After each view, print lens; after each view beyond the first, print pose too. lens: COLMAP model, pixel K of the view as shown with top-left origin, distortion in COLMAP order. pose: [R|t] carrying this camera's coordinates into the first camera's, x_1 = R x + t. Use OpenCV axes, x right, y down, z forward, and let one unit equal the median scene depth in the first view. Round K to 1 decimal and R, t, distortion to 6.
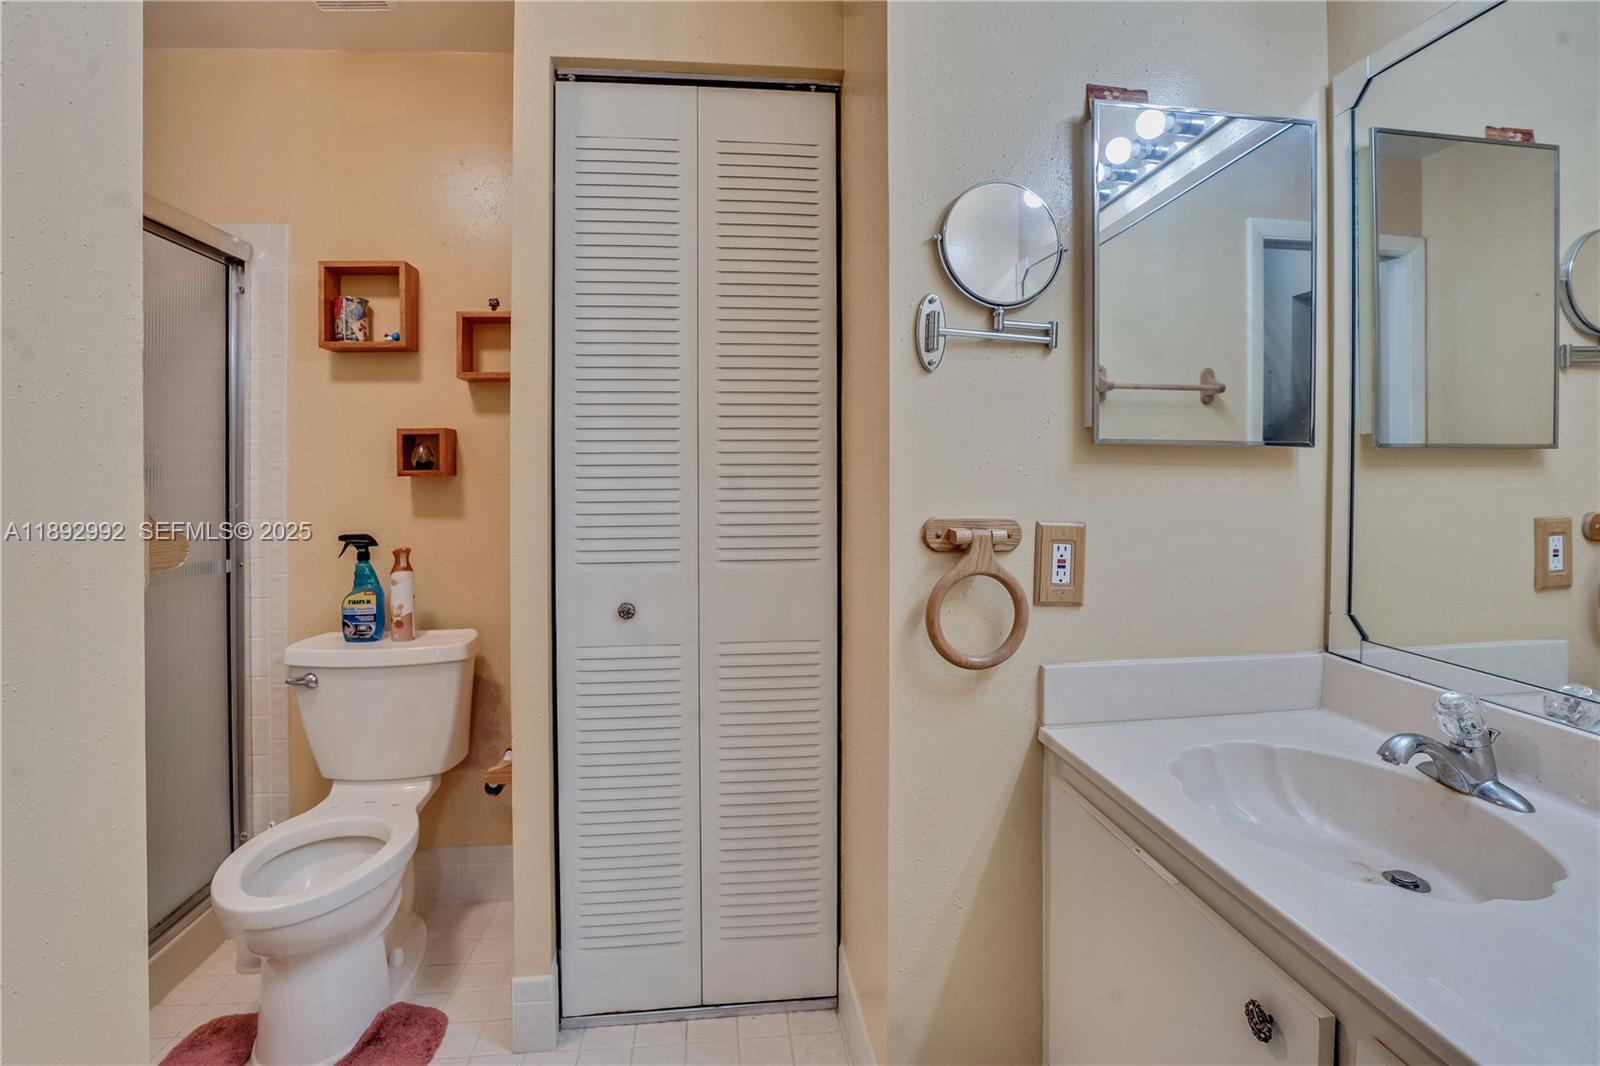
lens RADIAL K [[785.7, 0, 793.3], [0, 785.7, 507.7], [0, 0, 1]] dist [-0.060203, 0.038627]
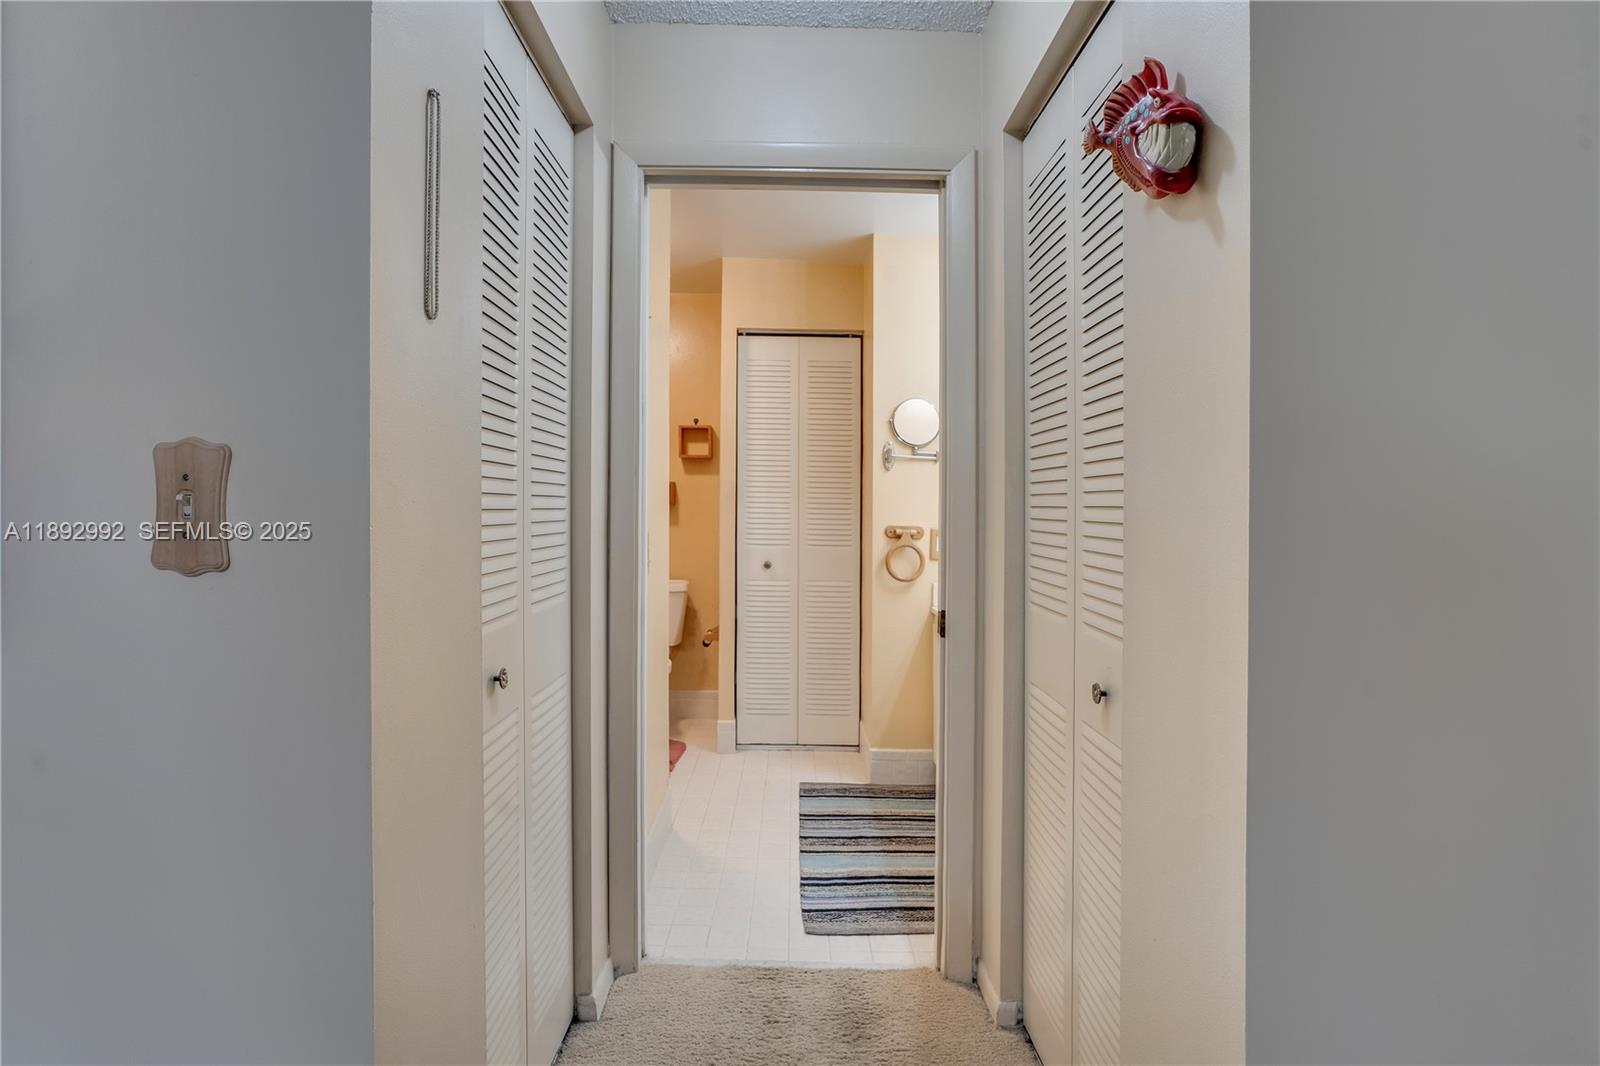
lens RADIAL K [[785.7, 0, 793.3], [0, 785.7, 507.7], [0, 0, 1]] dist [-0.060203, 0.038627]
pose [[0.995668, 0.006044, -0.092788, 0.101799], [-0.008451, 0.999637, -0.025564, 0.024297], [0.092600, 0.026237, 0.995358, -1.740263]]
